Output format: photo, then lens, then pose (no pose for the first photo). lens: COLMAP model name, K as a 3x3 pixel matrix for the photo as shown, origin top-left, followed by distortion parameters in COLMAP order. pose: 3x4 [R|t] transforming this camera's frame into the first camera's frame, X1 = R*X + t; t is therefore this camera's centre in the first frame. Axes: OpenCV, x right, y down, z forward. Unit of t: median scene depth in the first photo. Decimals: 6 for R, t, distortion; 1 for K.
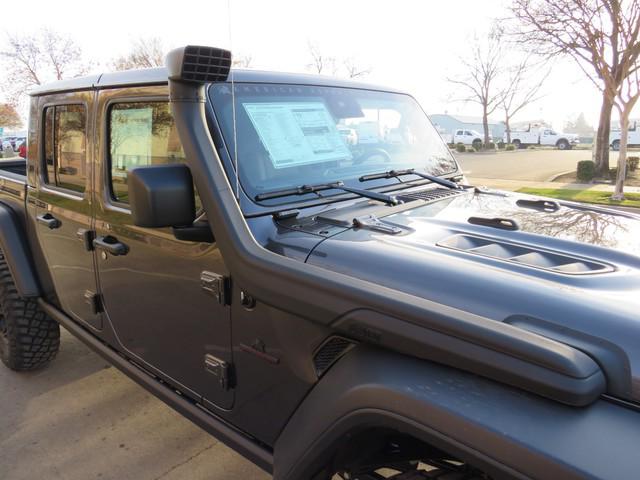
lens RADIAL K [[484.6, 0, 320.0], [0, 484.6, 240.0], [0, 0, 1]] dist [-0.008482, -0.002138]
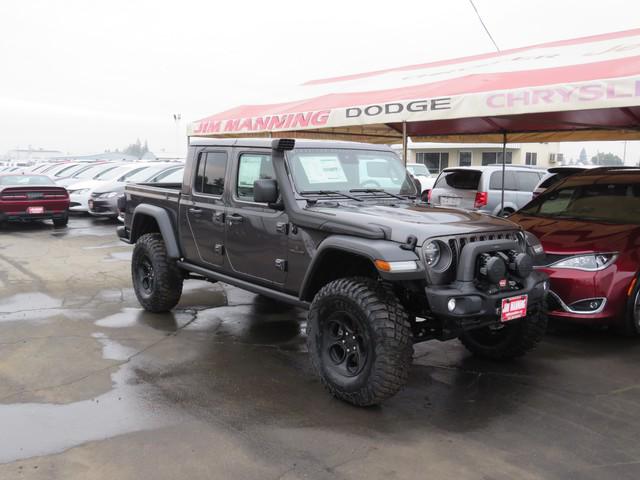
lens RADIAL K [[634.3, 0, 320.0], [0, 634.3, 240.0], [0, 0, 1]] dist [-0.024802, 0.003173]
pose [[0.987339, 0.050139, -0.150492, 0.456411], [-0.066920, 0.991831, -0.108594, 0.482685], [0.143818, 0.117290, 0.982629, -2.113583]]
